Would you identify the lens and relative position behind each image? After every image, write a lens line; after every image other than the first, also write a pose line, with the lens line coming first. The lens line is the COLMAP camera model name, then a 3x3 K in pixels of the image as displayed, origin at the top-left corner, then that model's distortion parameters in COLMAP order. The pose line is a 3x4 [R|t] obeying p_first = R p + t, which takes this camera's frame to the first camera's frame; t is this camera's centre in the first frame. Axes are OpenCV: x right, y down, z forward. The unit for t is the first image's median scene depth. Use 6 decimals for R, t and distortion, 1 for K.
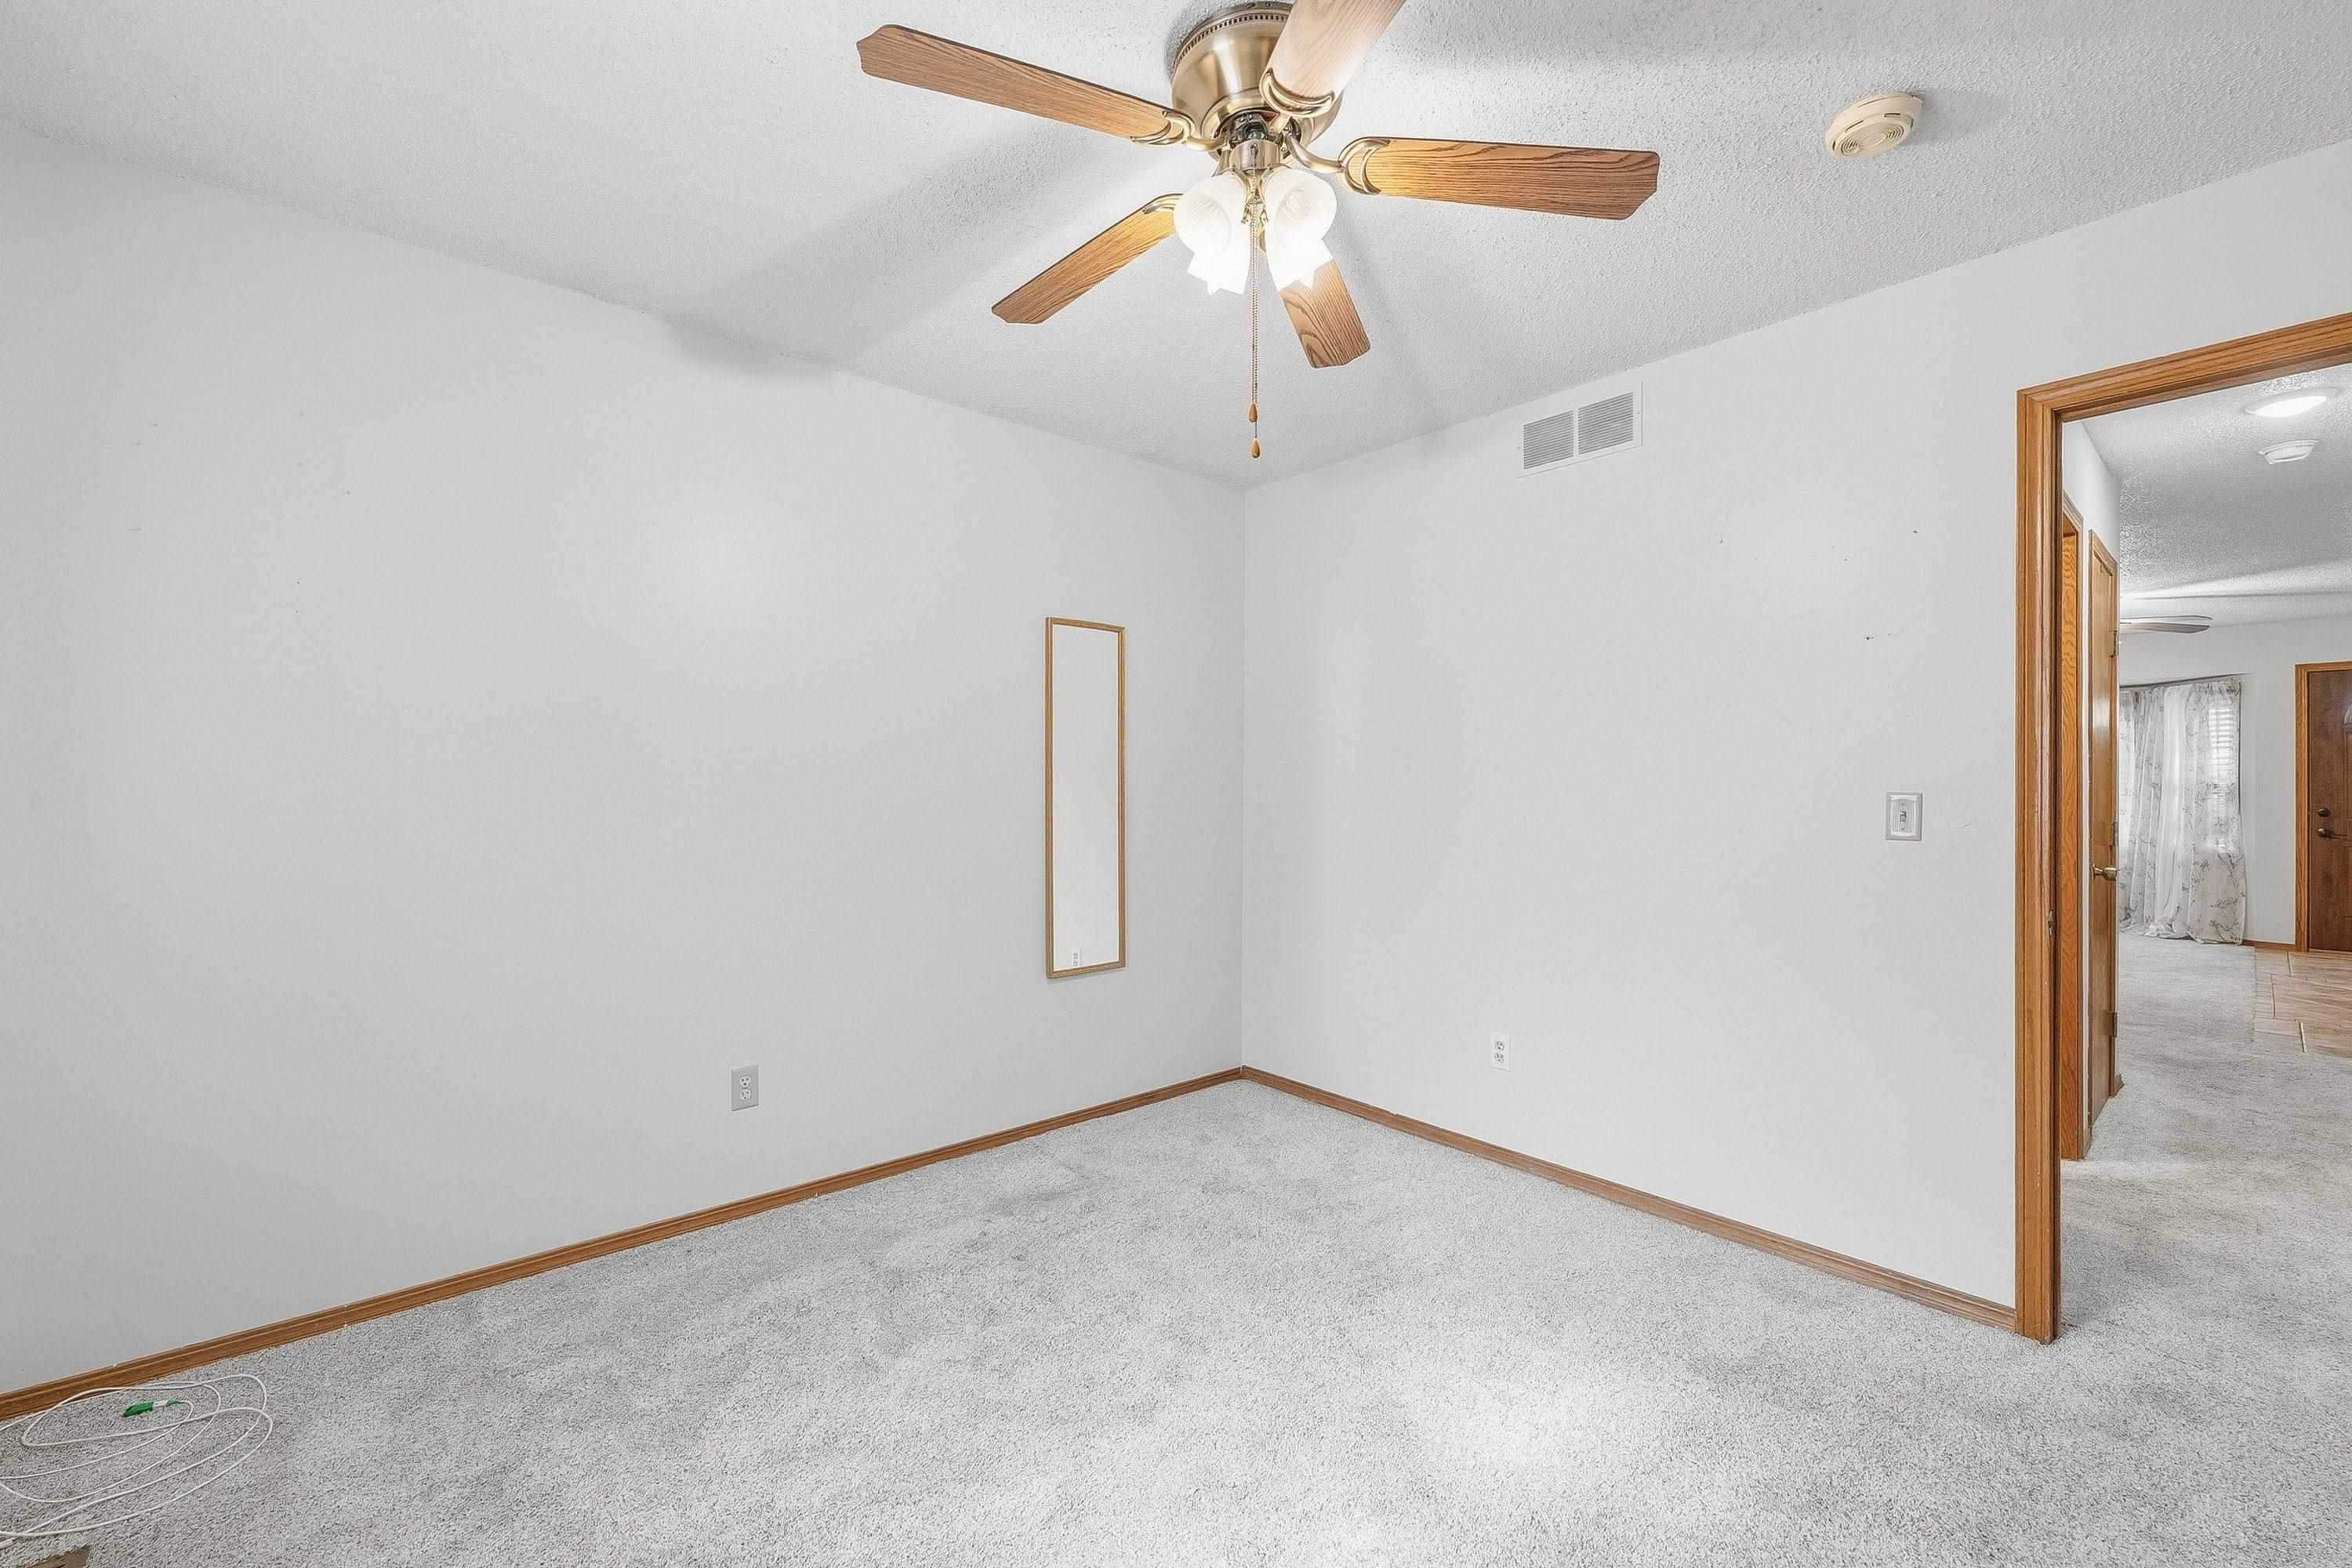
lens RADIAL K [[941.7, 0, 1172.6], [0, 941.7, 785.6], [0, 0, 1]] dist [-0.001693, -0.000316]
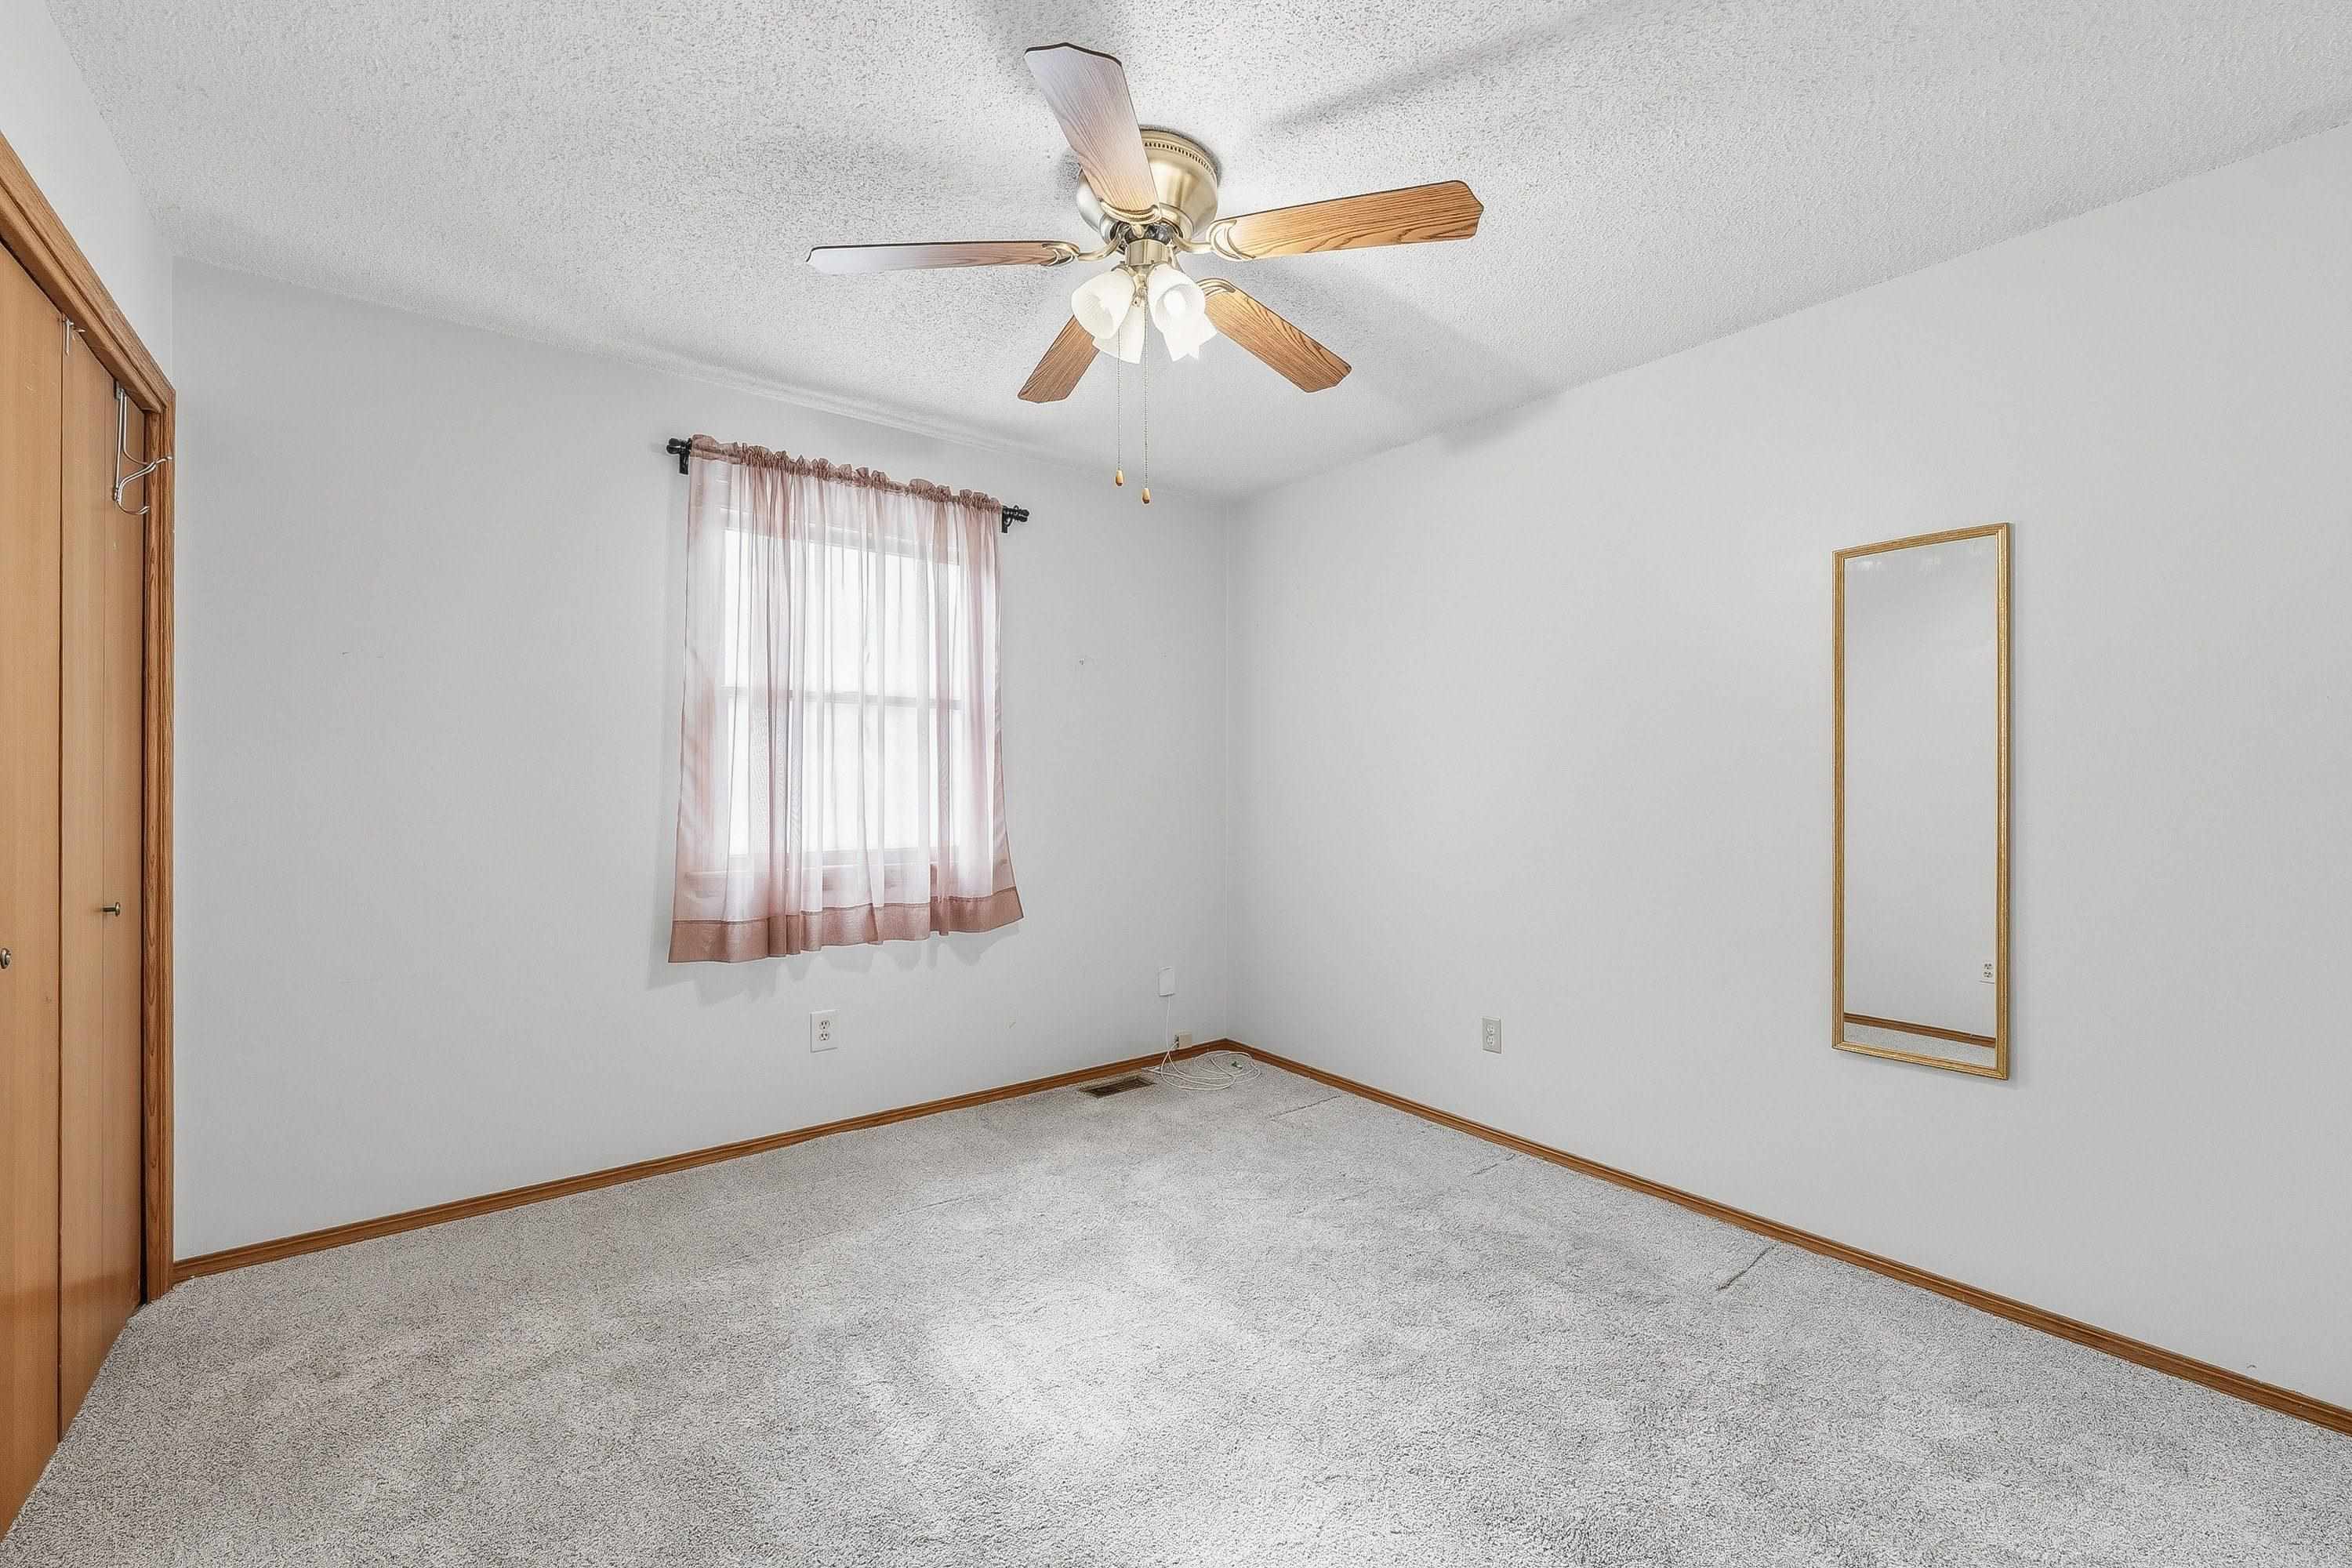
lens RADIAL K [[941.7, 0, 1184.4], [0, 941.7, 786.7], [0, 0, 1]] dist [-0.001693, -0.000316]
pose [[-0.045121, -0.004290, -0.998972, 0.771443], [-0.004473, 0.999982, -0.004092, 0.010416], [0.998972, 0.004284, -0.045139, 0.662810]]
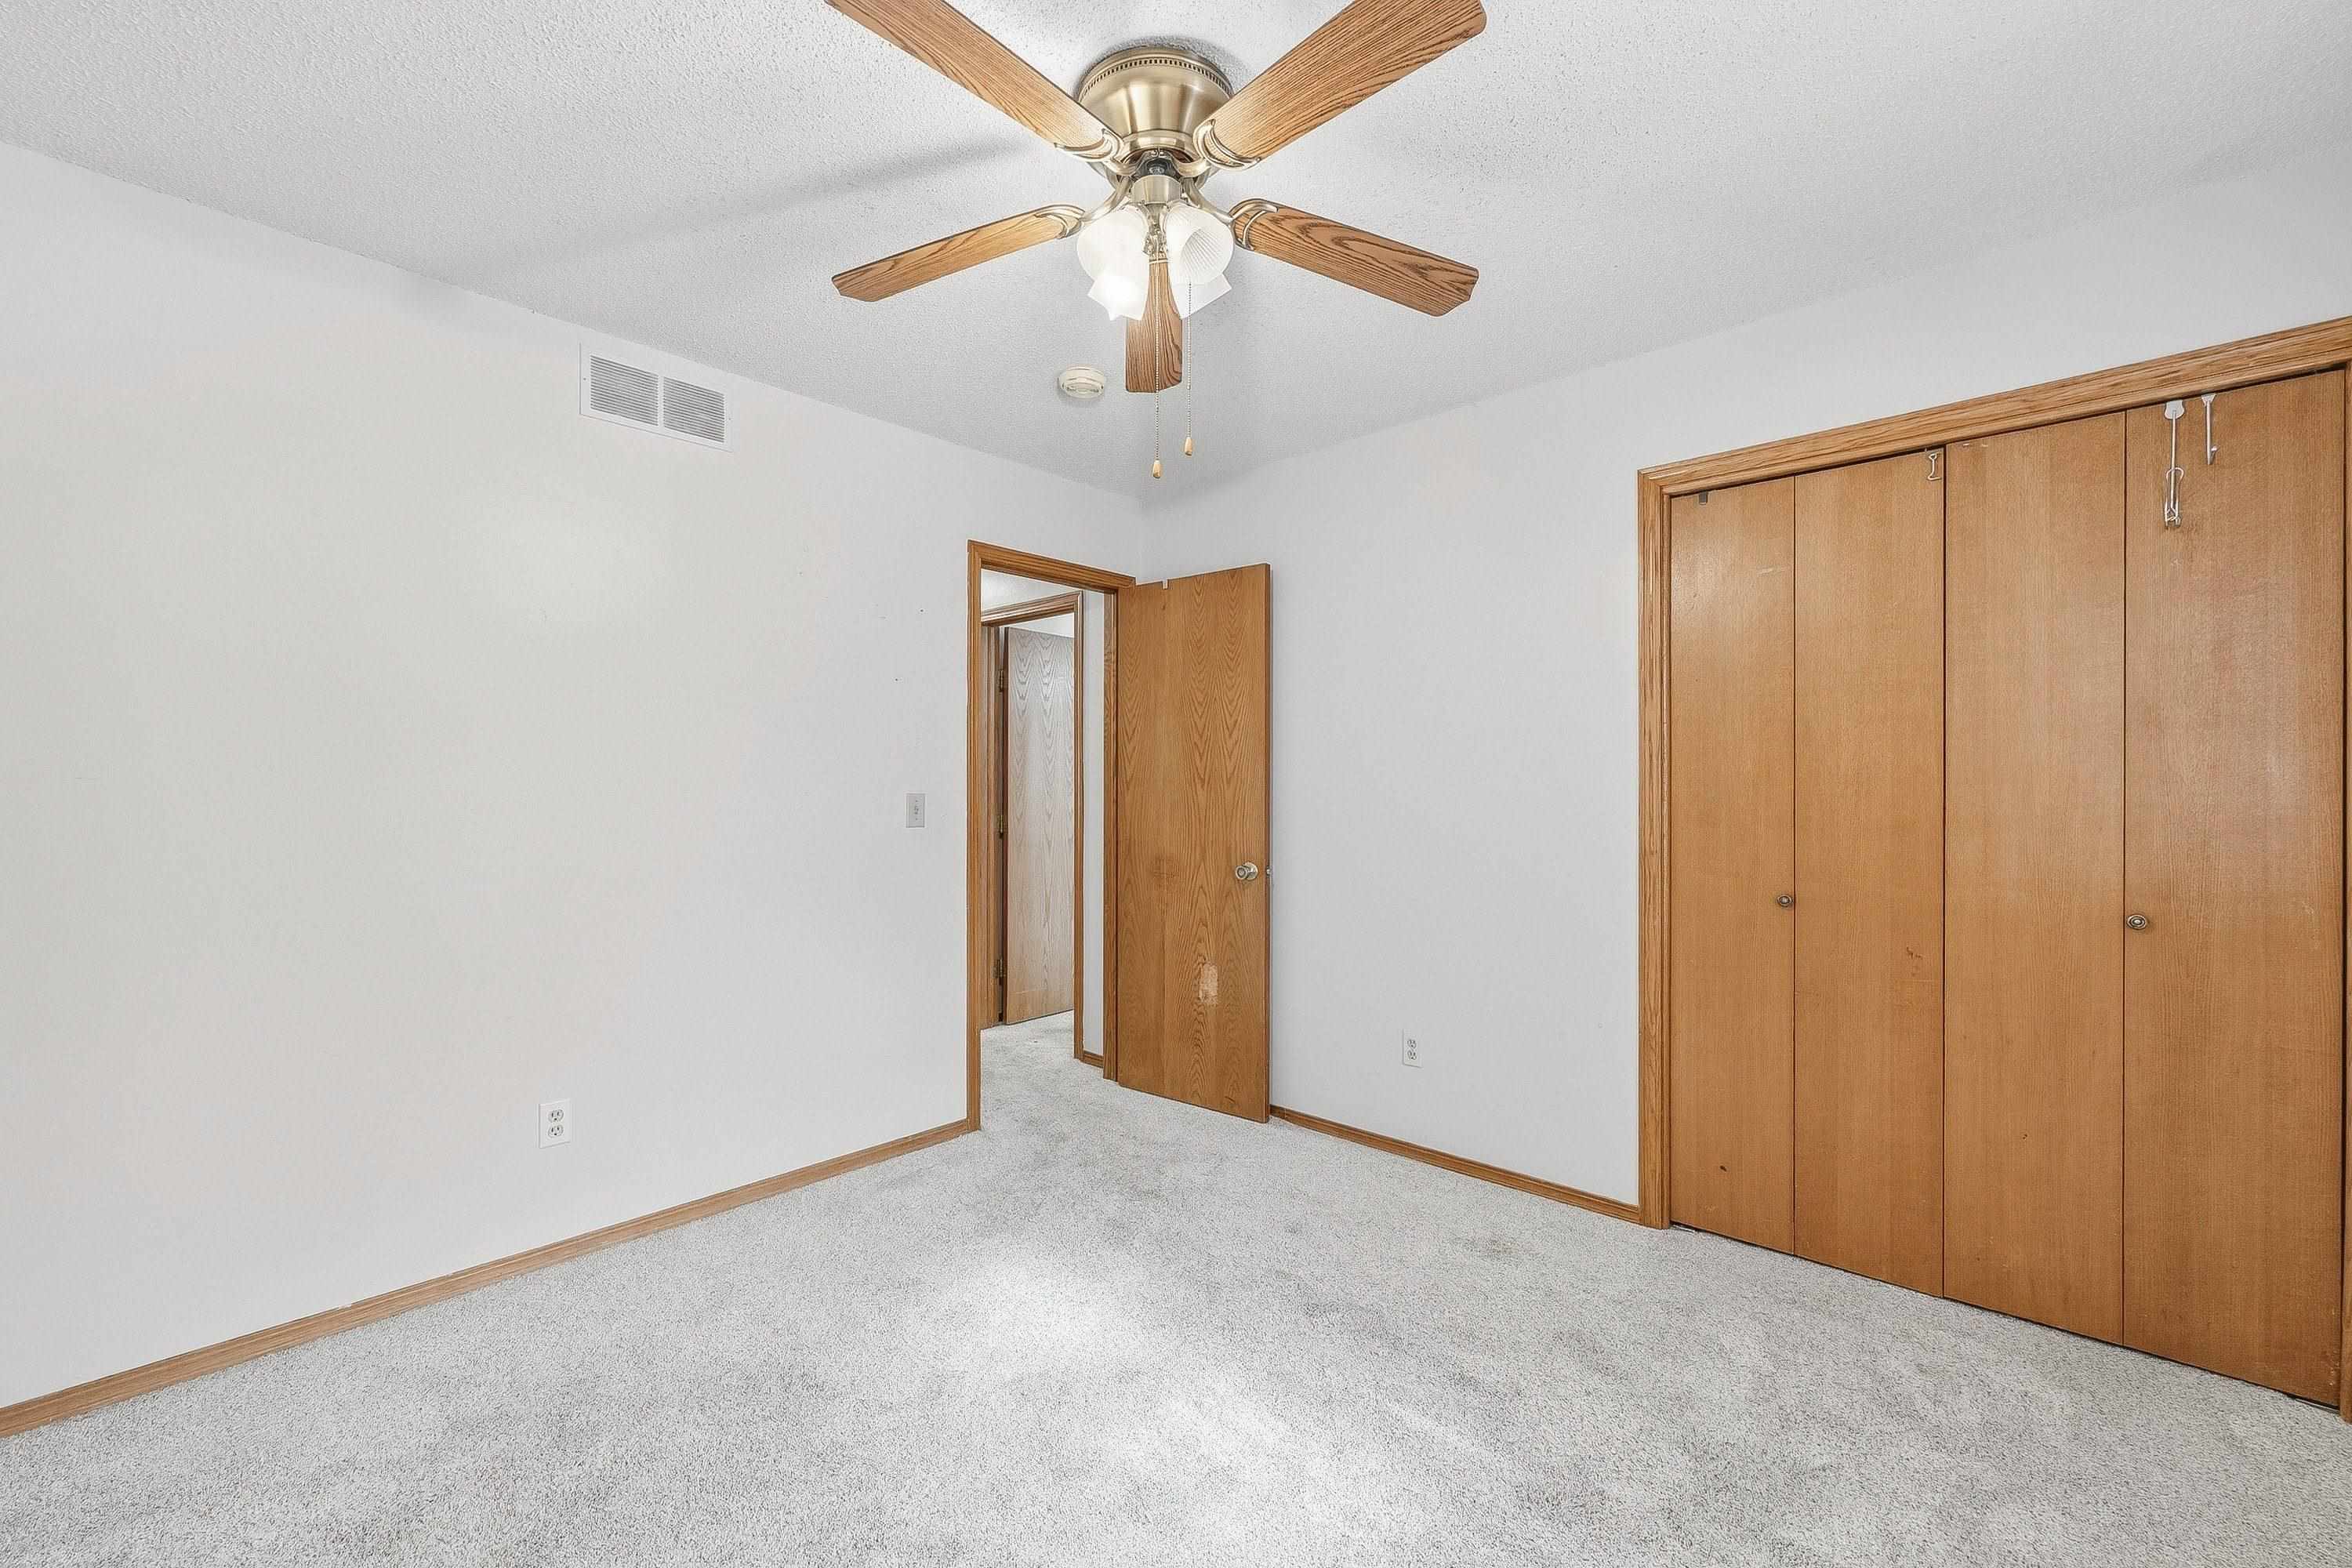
lens RADIAL K [[941.7, 0, 1168.4], [0, 941.7, 788.9], [0, 0, 1]] dist [-0.001693, -0.000316]
pose [[-0.090682, -0.009312, 0.995836, -0.574010], [-0.002787, 0.999955, 0.009097, -0.011373], [-0.995876, -0.001951, -0.090704, 0.649283]]
